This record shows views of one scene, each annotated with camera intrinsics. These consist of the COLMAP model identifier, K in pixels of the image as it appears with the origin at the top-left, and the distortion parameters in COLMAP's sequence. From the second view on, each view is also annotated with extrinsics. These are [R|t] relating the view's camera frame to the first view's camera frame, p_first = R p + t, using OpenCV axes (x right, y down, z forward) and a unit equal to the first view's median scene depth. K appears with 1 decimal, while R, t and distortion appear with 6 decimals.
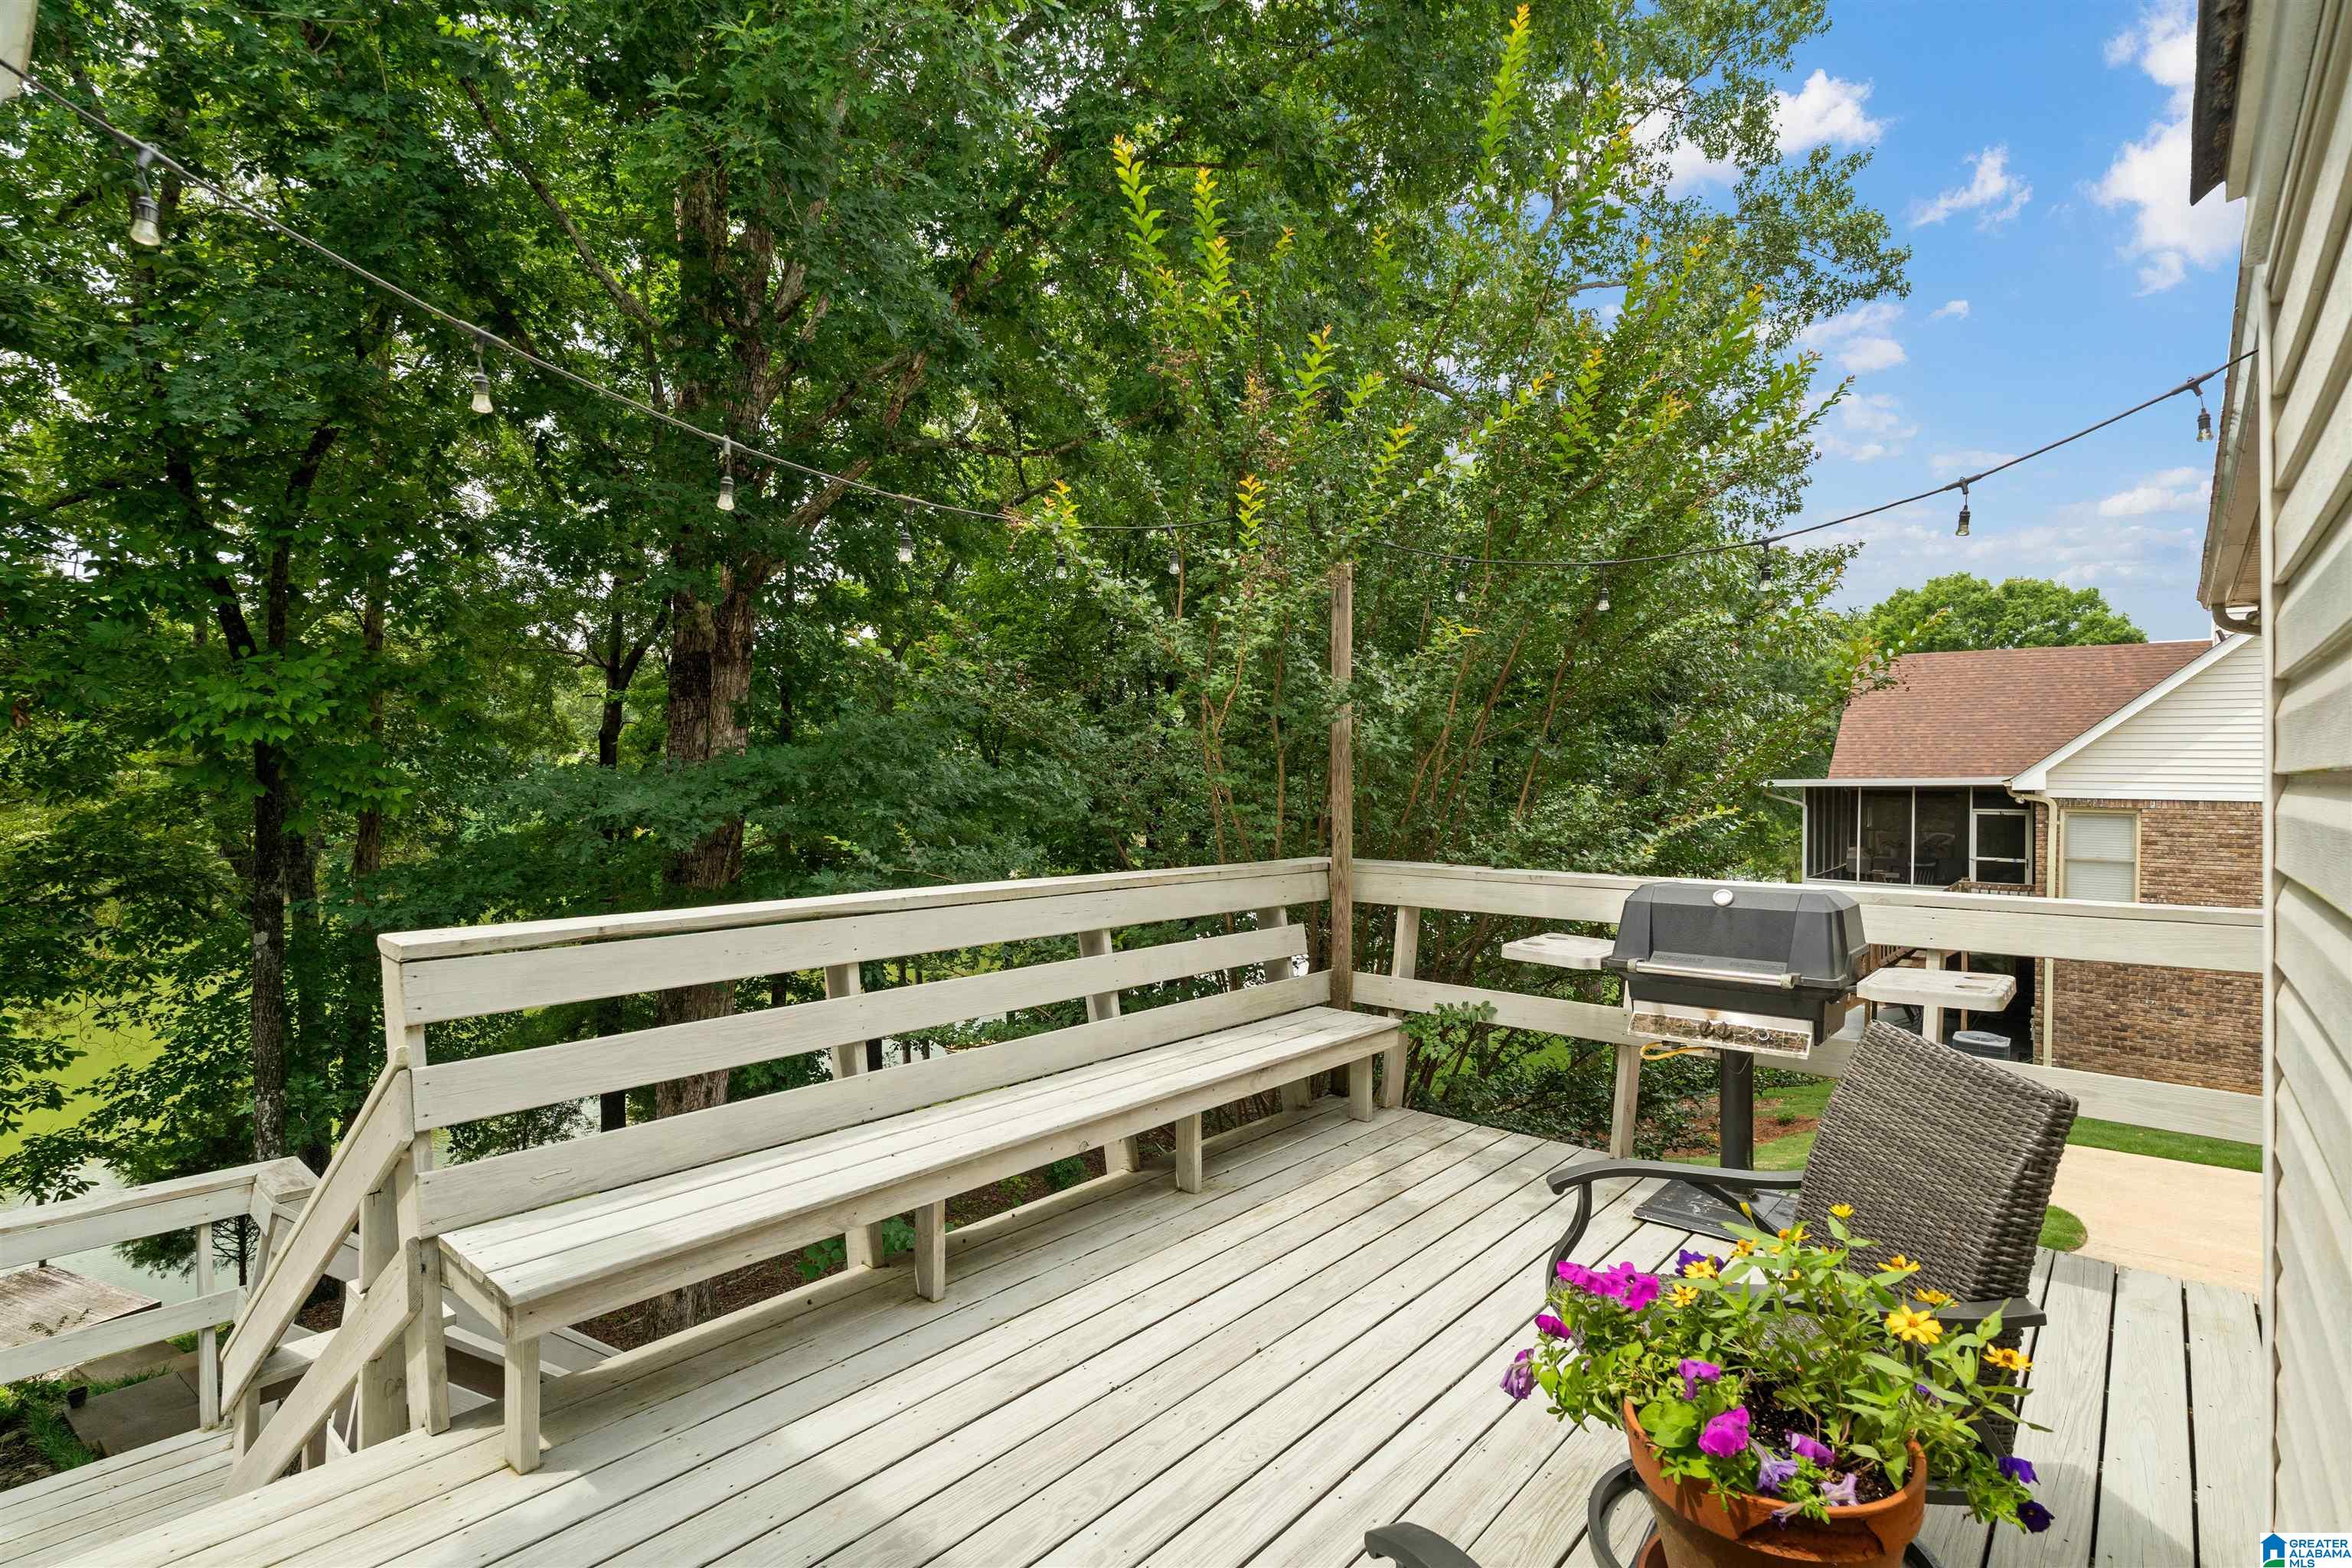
lens RADIAL K [[1092.5, 0, 1189.2], [0, 1092.5, 785.1], [0, 0, 1]] dist [-0.004414, 0.000400]
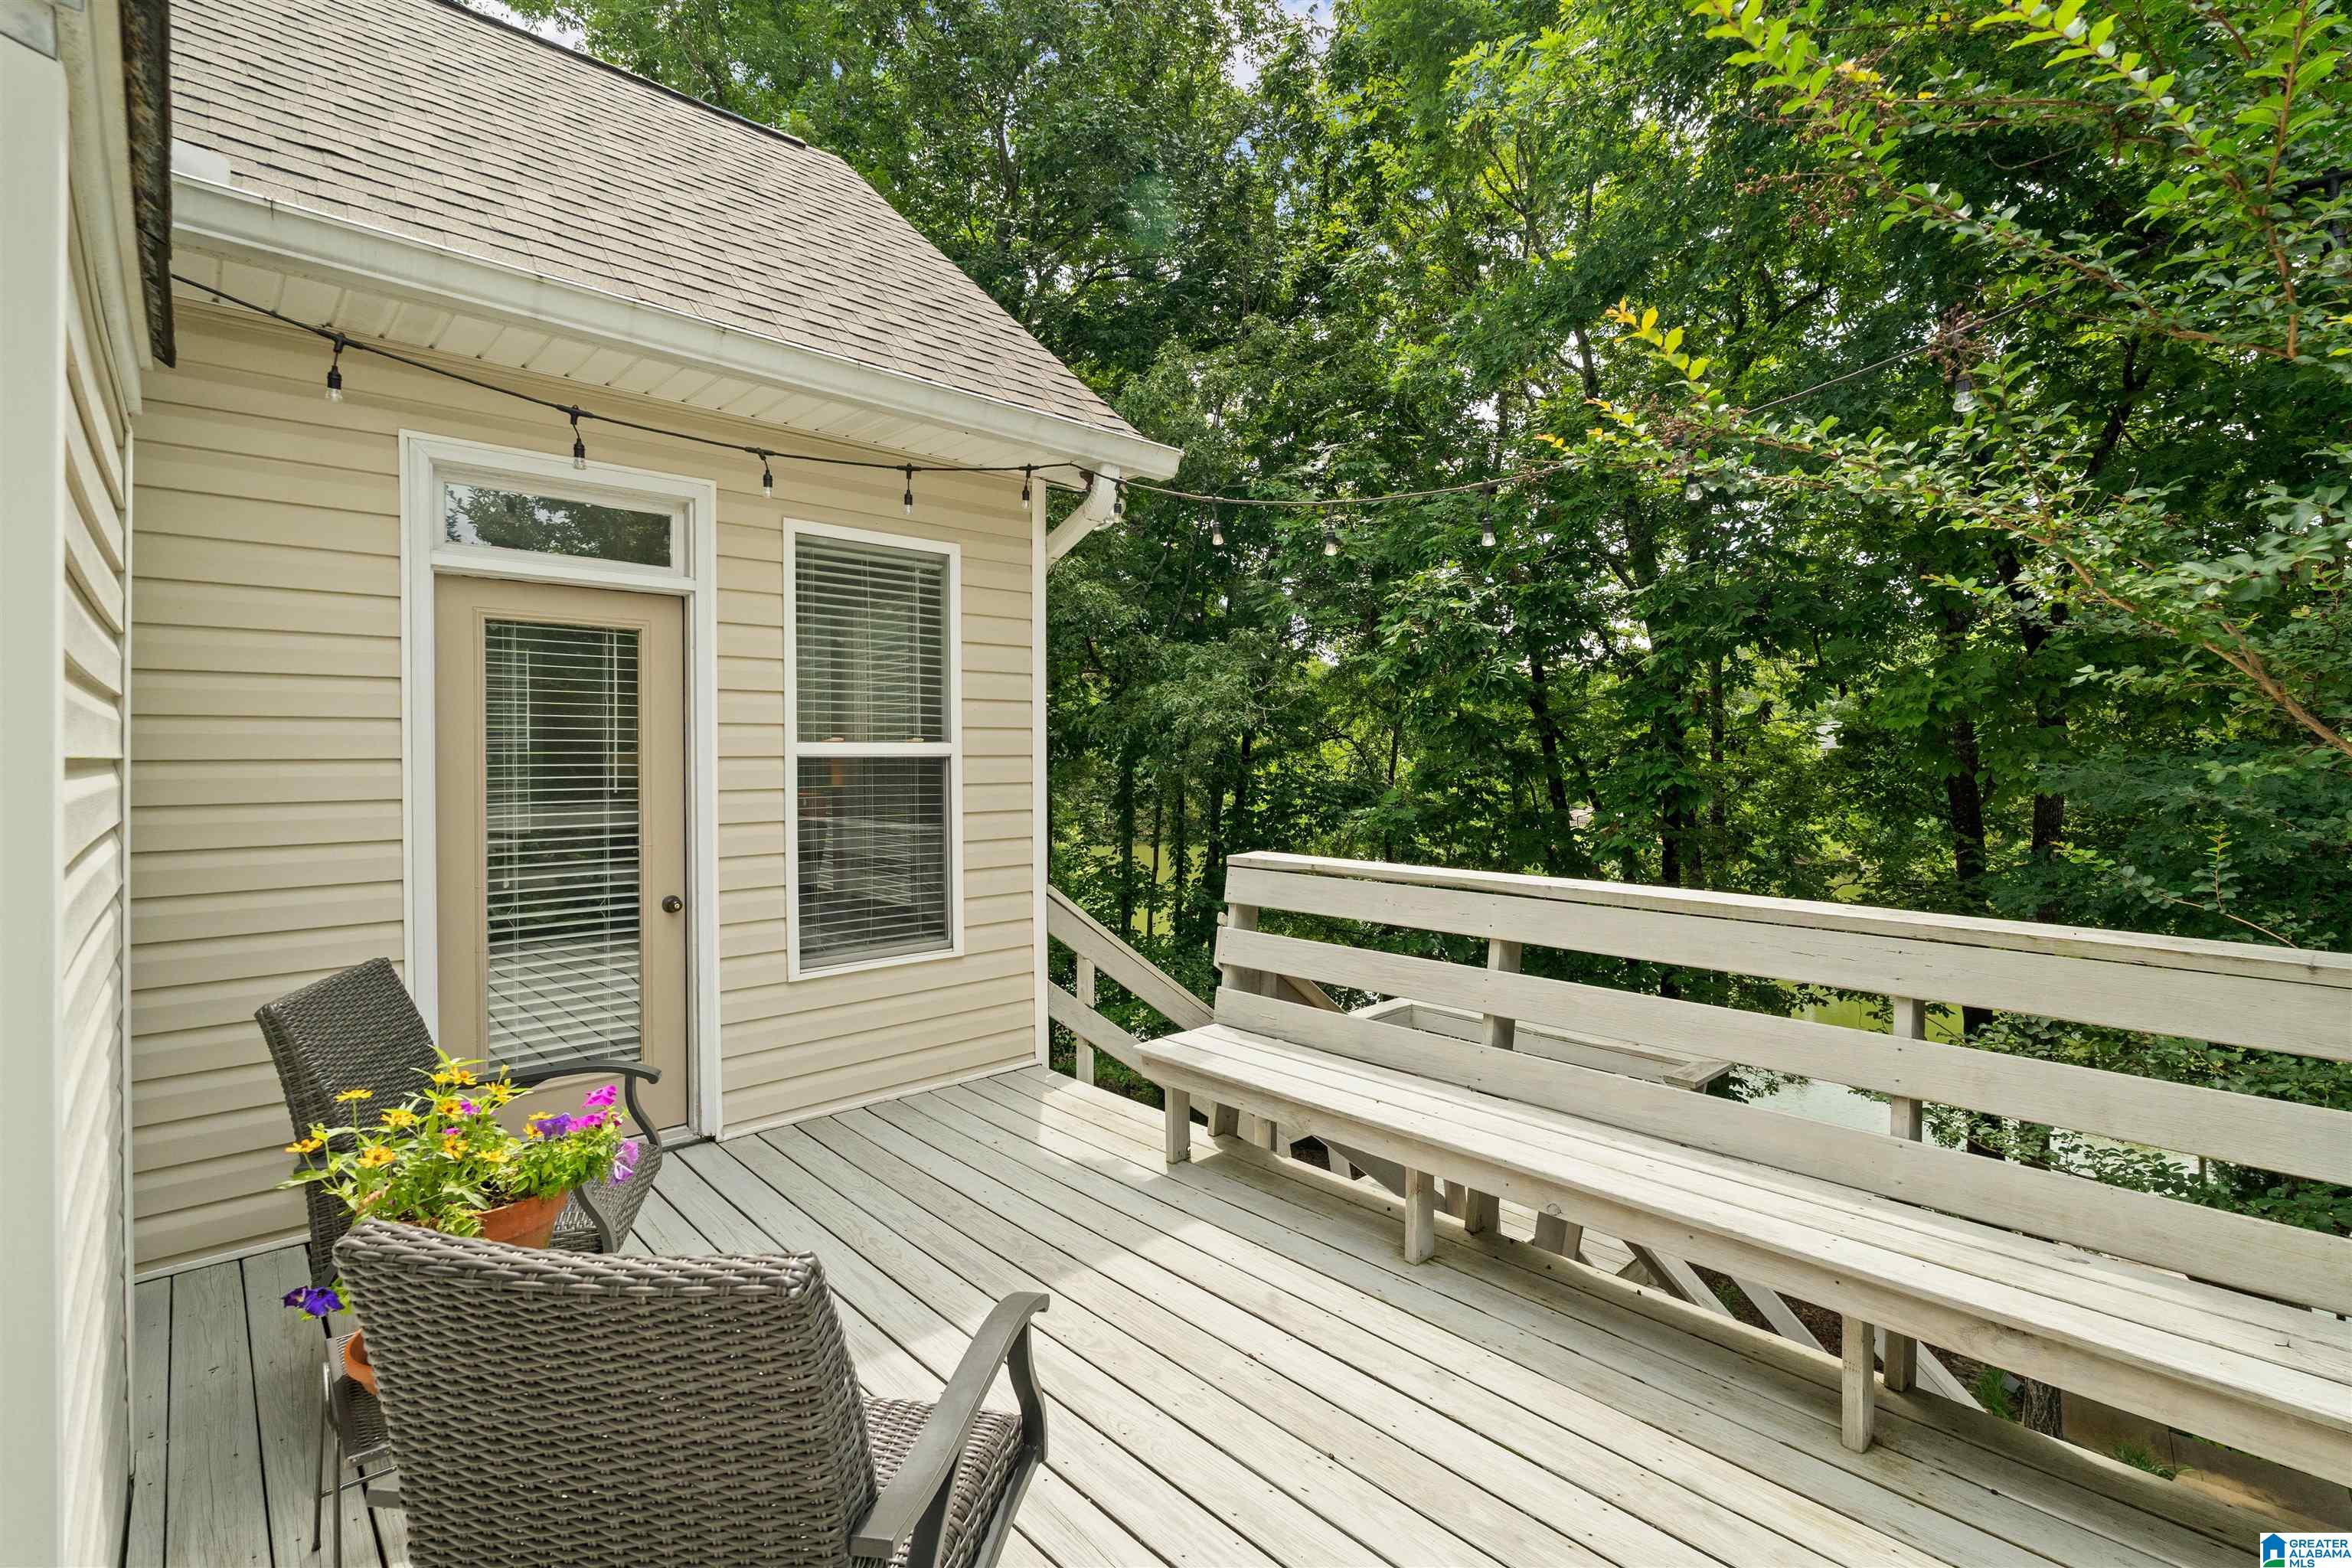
lens RADIAL K [[1059.2, 0, 1200.0], [0, 1059.2, 771.9], [0, 0, 1]] dist [-0.005211, 0.001325]
pose [[-0.077758, 0.010550, -0.996916, 0.626253], [-0.009949, 0.999886, 0.011357, -0.003094], [0.996923, 0.010802, -0.077644, 0.698876]]
